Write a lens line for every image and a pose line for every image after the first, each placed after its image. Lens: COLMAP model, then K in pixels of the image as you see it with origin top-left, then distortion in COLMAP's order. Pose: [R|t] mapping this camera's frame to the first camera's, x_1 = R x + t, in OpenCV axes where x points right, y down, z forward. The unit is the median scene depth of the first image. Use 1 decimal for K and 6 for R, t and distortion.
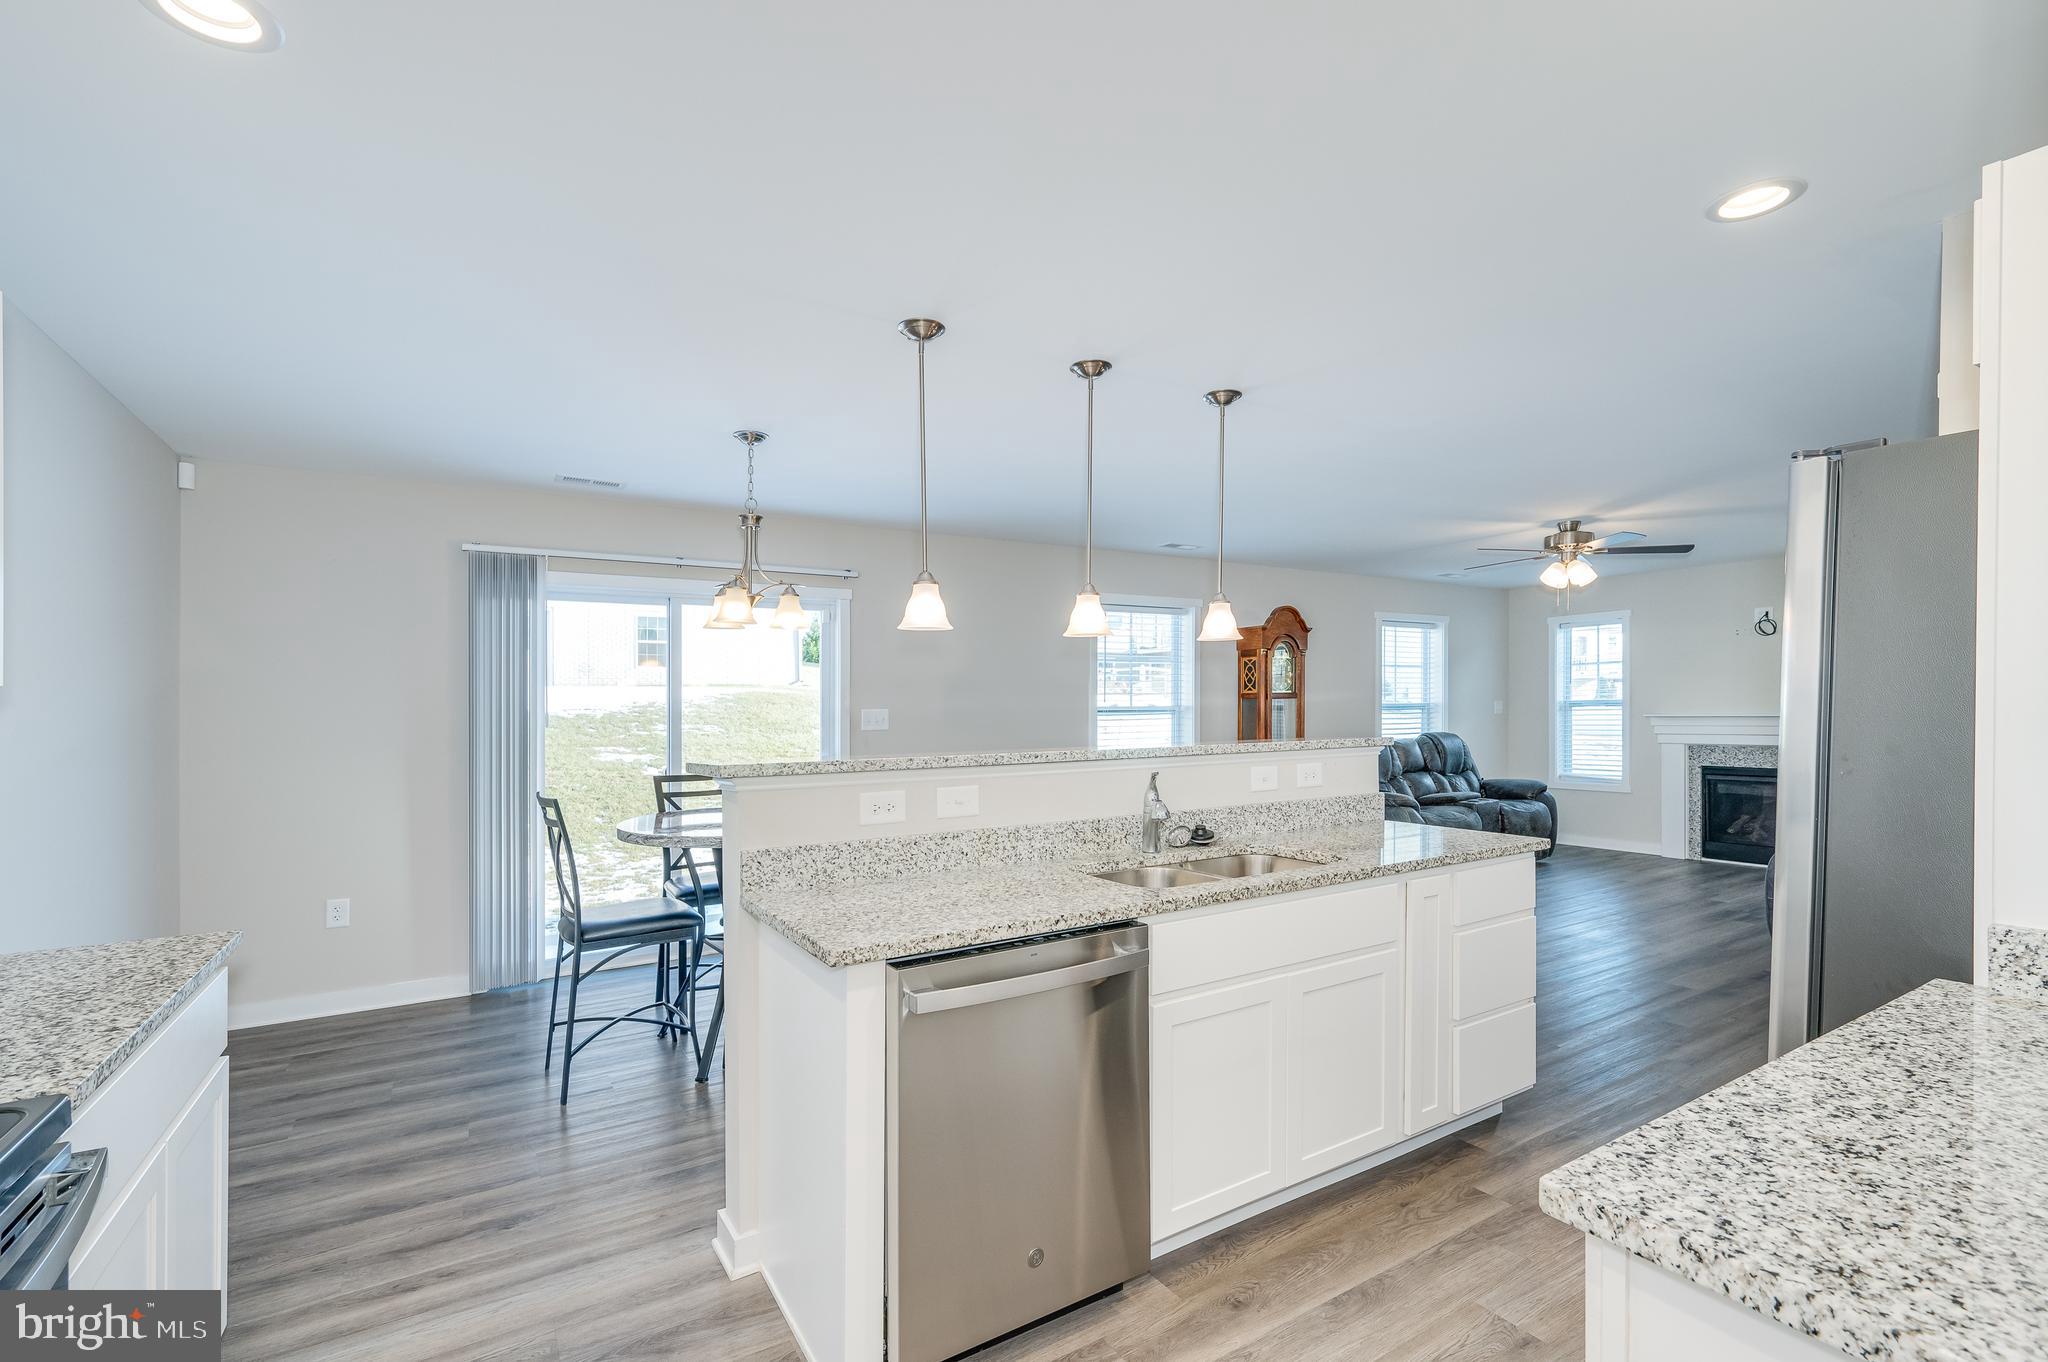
lens RADIAL K [[916.9, 0, 1035.0], [0, 916.9, 764.9], [0, 0, 1]] dist [0.001914, 0.000563]
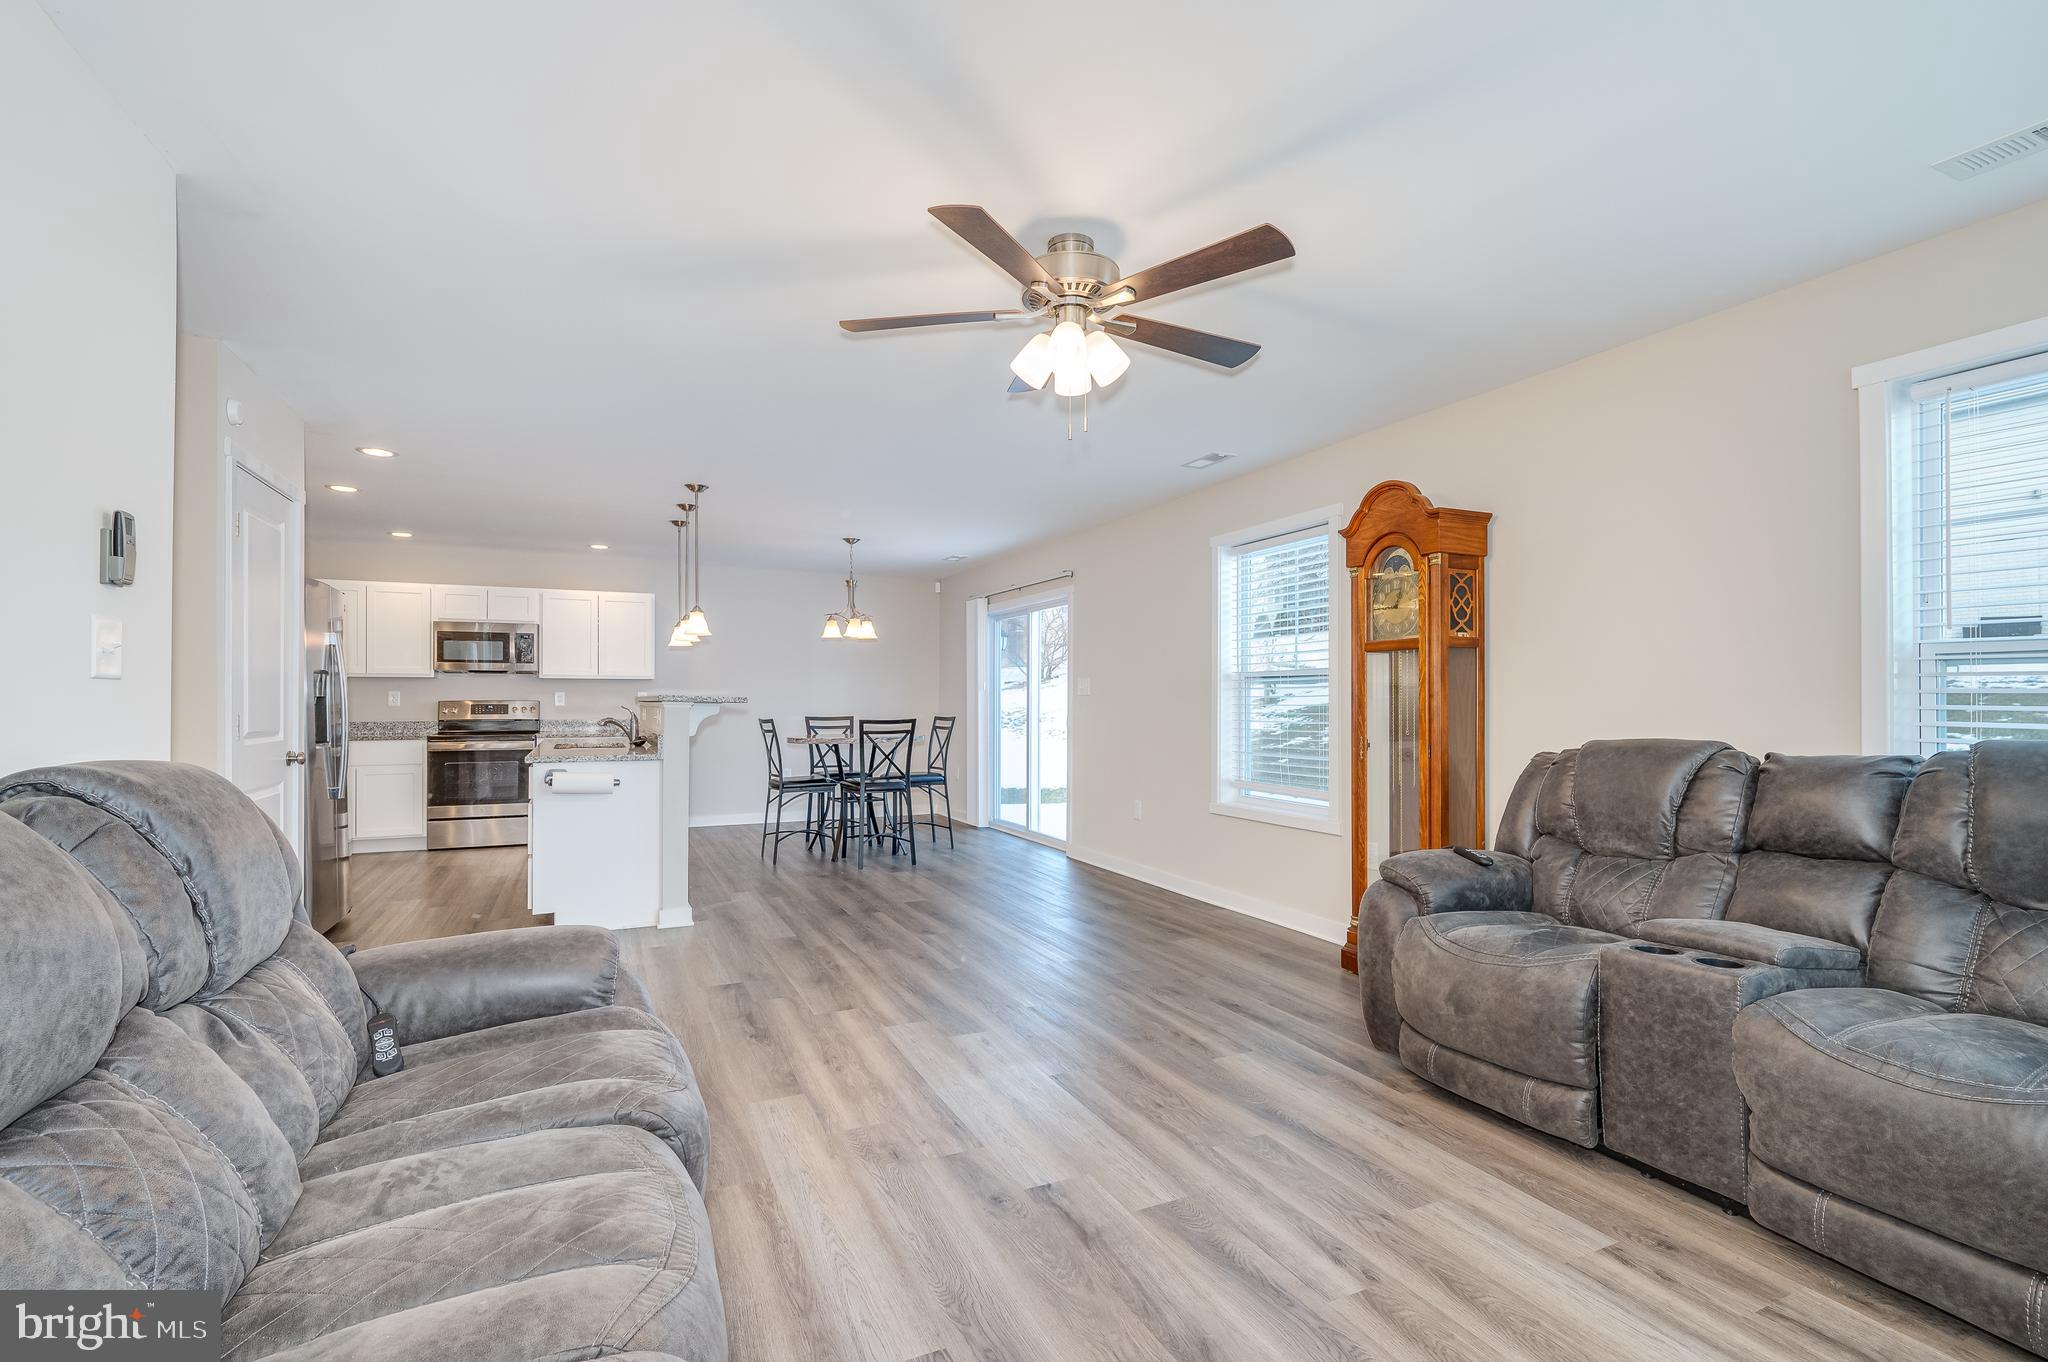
lens RADIAL K [[959.3, 0, 1026.6], [0, 959.3, 692.2], [0, 0, 1]] dist [0.000800, 0.000410]
pose [[-0.130395, 0.003359, -0.991456, 0.875166], [-0.058429, 0.998230, 0.011066, -0.041033], [0.989739, 0.059372, -0.129968, 0.860497]]
